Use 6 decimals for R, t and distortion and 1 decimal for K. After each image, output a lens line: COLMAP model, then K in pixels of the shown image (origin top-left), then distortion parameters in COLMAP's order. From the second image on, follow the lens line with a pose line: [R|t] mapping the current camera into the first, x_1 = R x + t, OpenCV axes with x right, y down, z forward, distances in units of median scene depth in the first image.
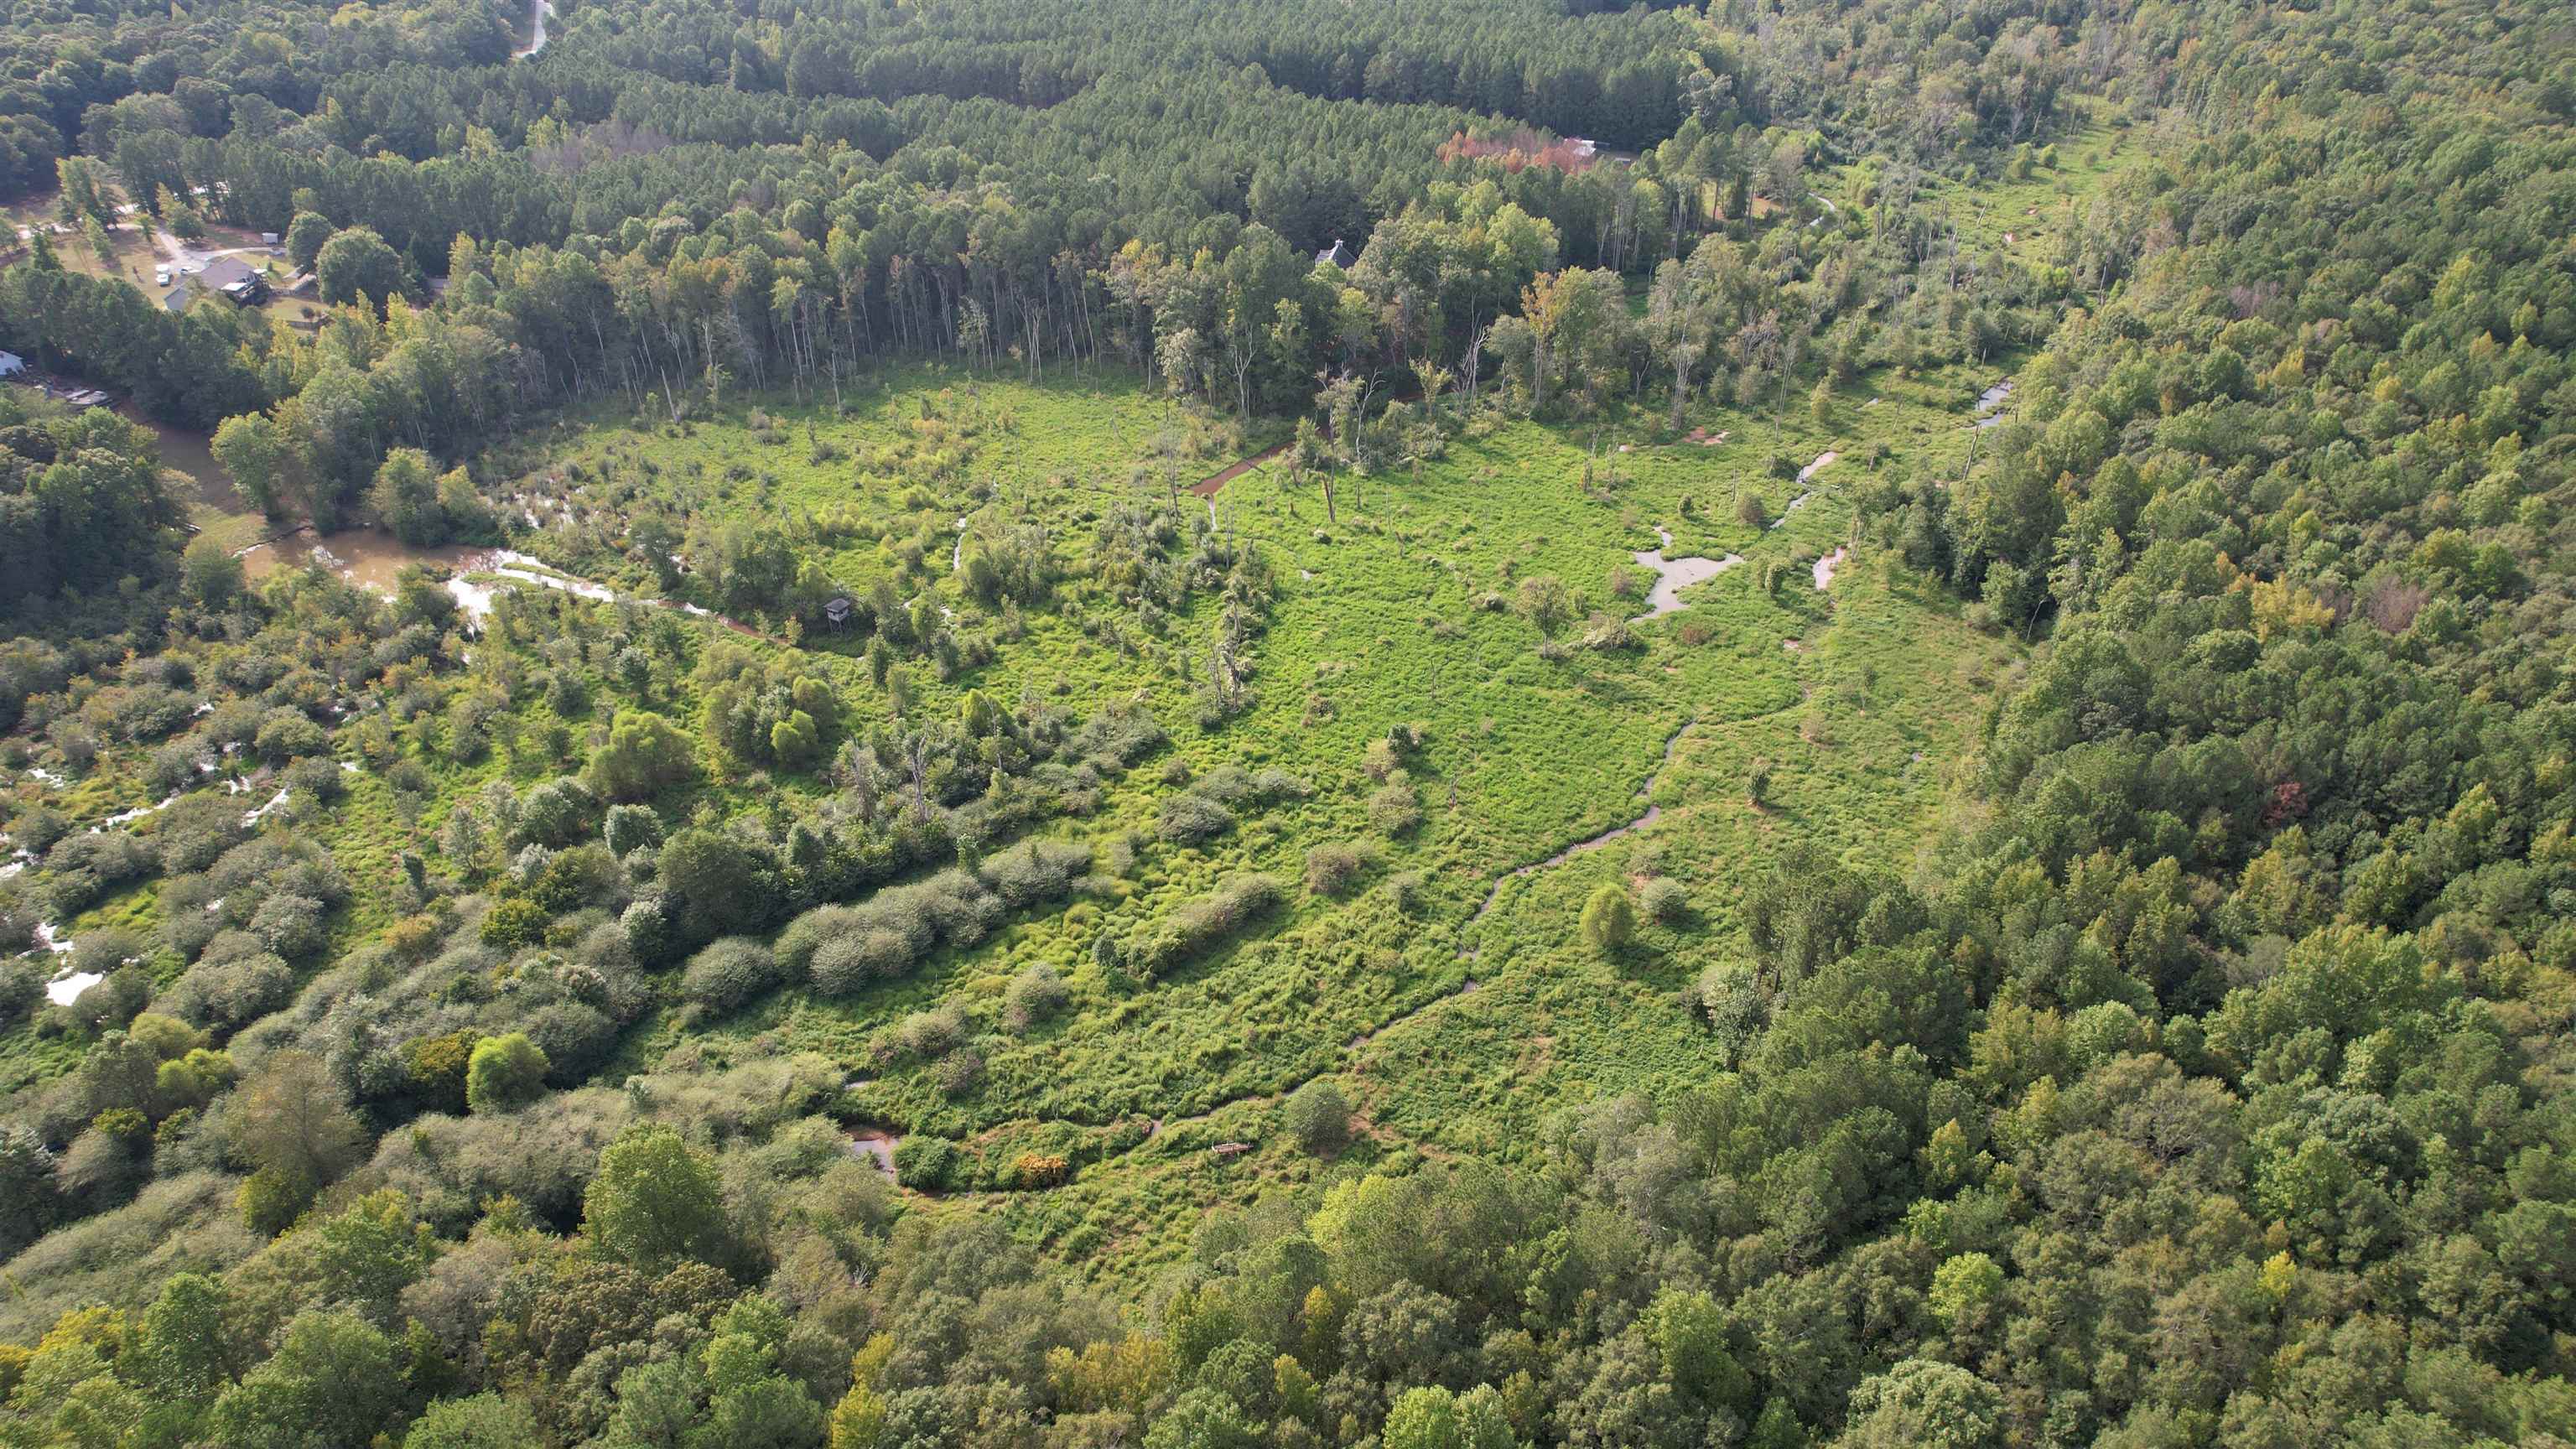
lens RADIAL K [[1643.5, 0, 1297.2], [0, 1643.5, 729.0], [0, 0, 1]] dist [-0.079986, 0.071576]
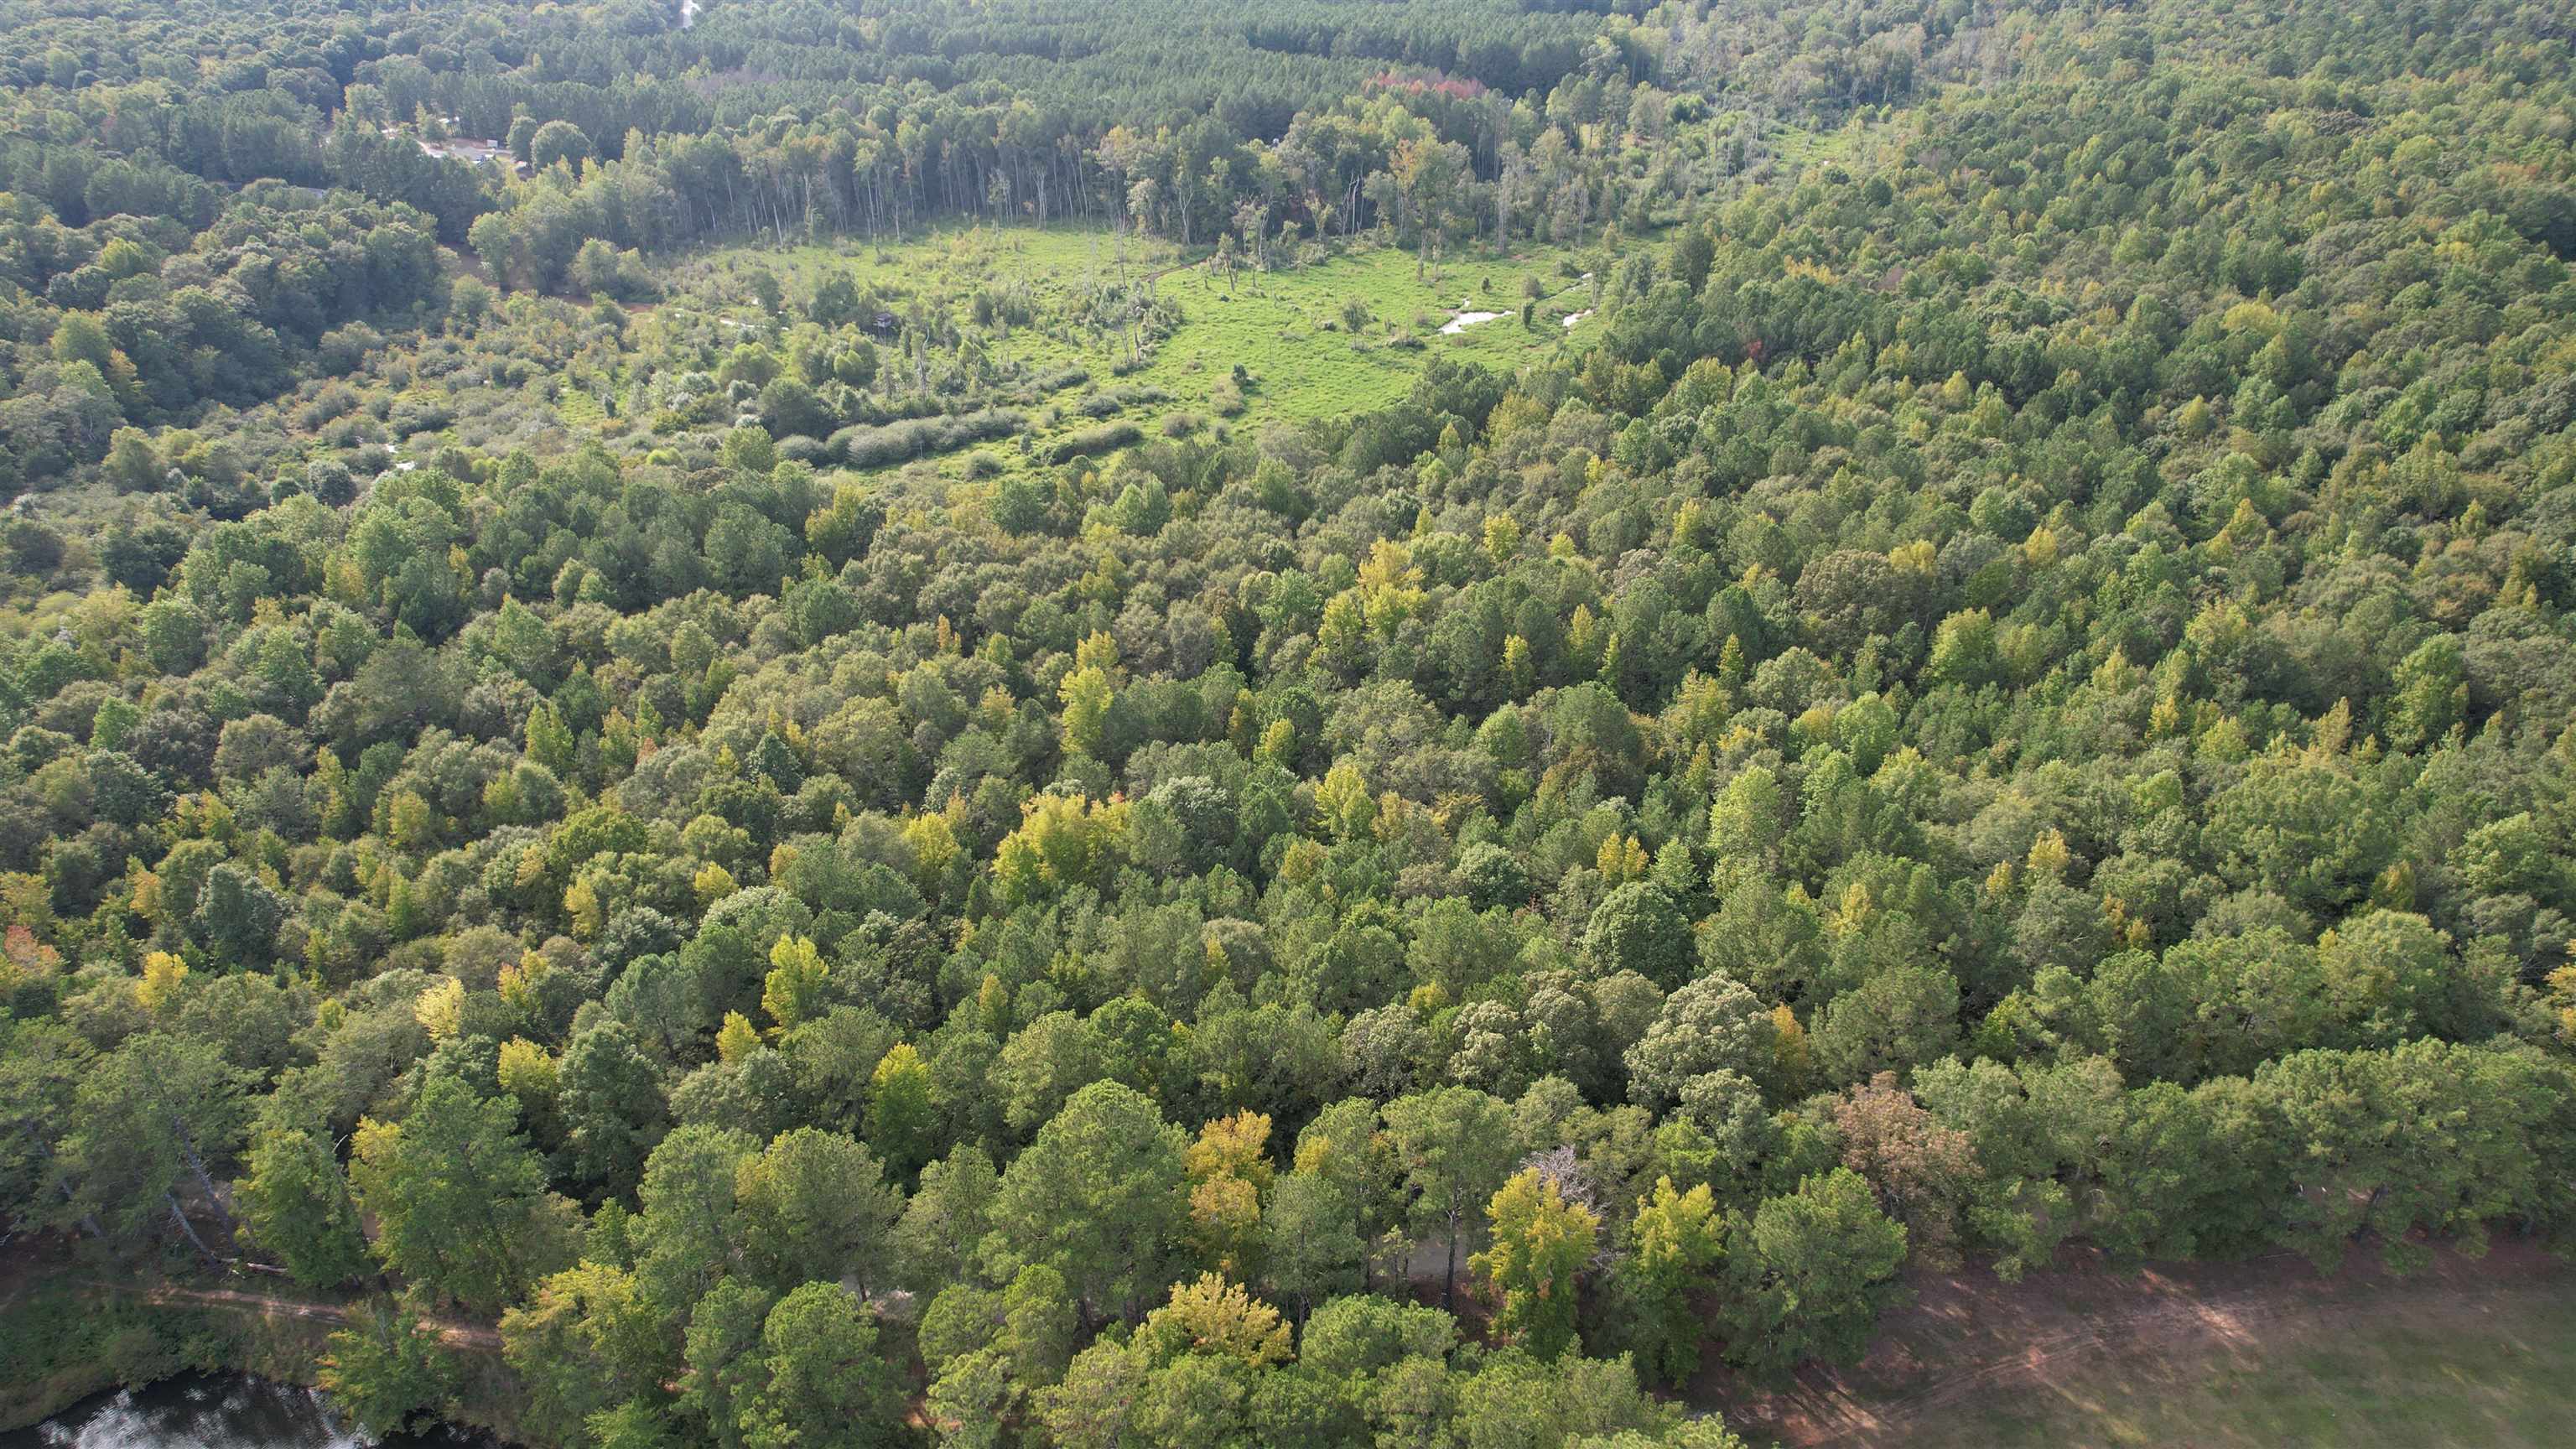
lens RADIAL K [[1643.5, 0, 1292.9], [0, 1643.5, 728.1], [0, 0, 1]] dist [-0.079986, 0.071576]
pose [[0.998241, 0.025338, -0.053603, 0.138633], [-0.028153, 0.998228, -0.052427, 0.283099], [0.052180, 0.053844, 0.997185, -0.339883]]
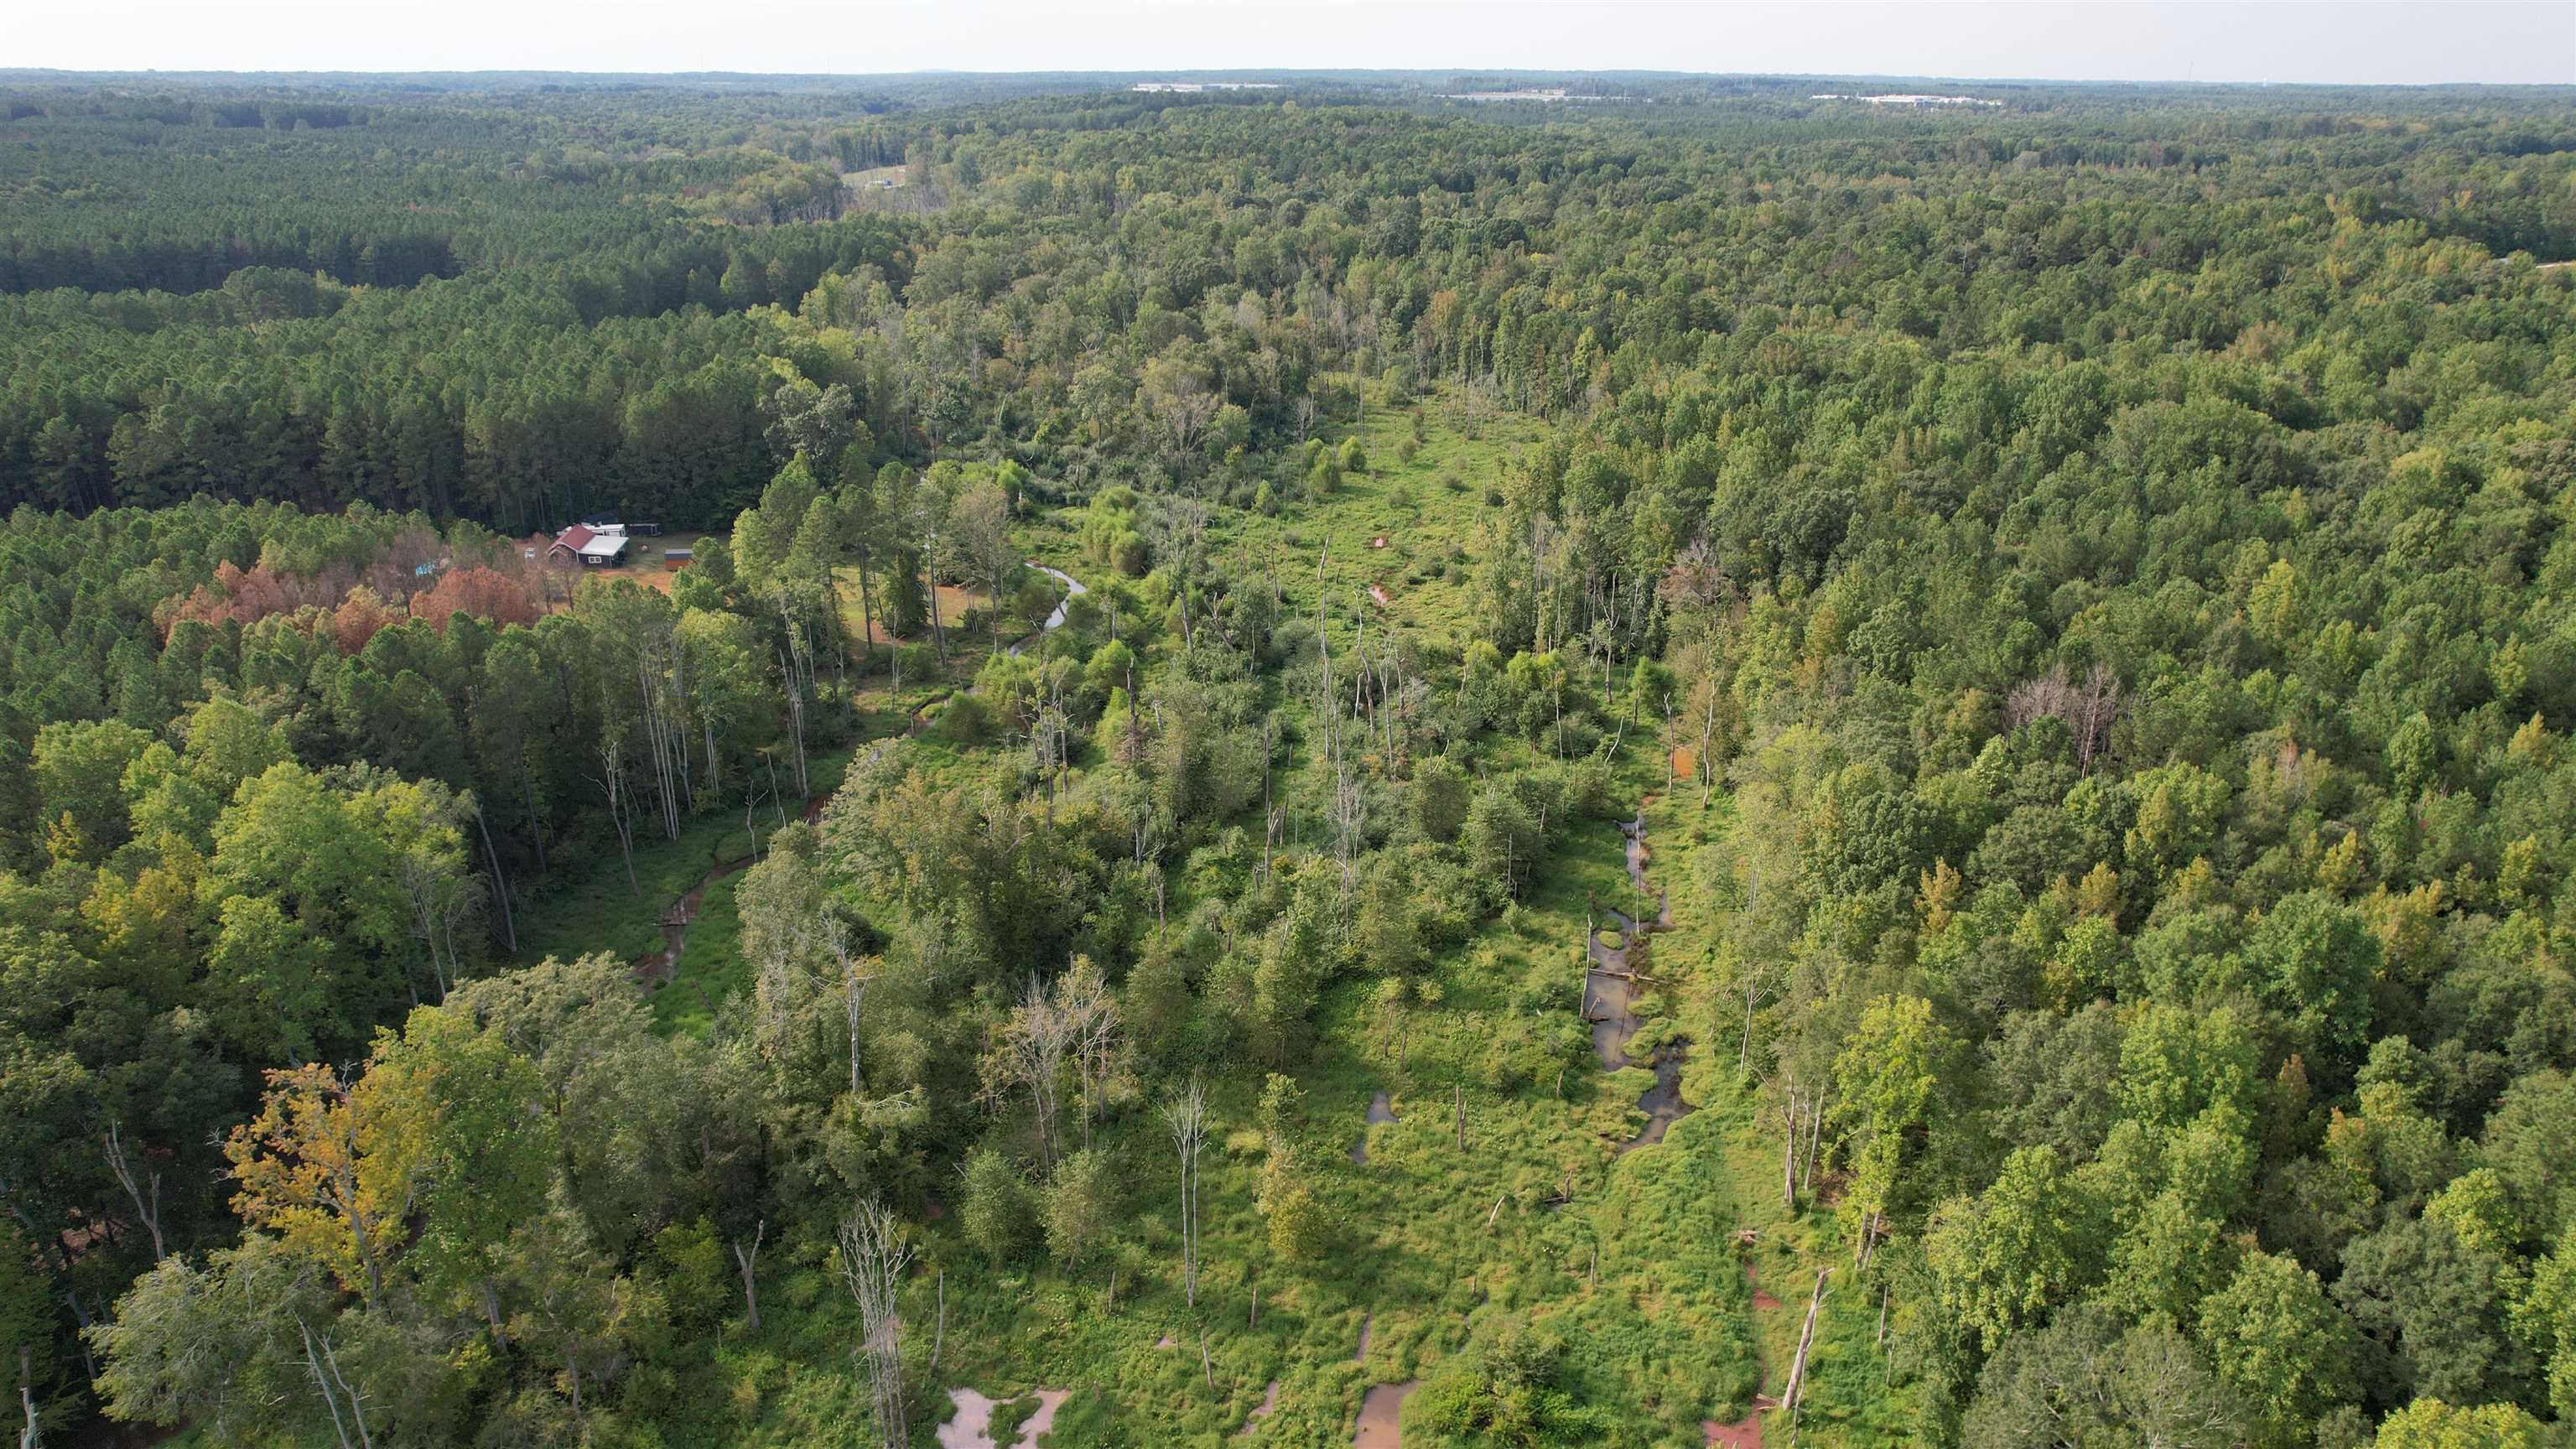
lens RADIAL K [[1643.5, 0, 1294.9], [0, 1643.5, 720.4], [0, 0, 1]] dist [-0.079986, 0.071576]
pose [[0.874486, -0.172036, 0.453518, 0.180218], [0.257534, 0.956994, -0.133560, -0.250152], [-0.411037, 0.233592, 0.881183, 0.659827]]
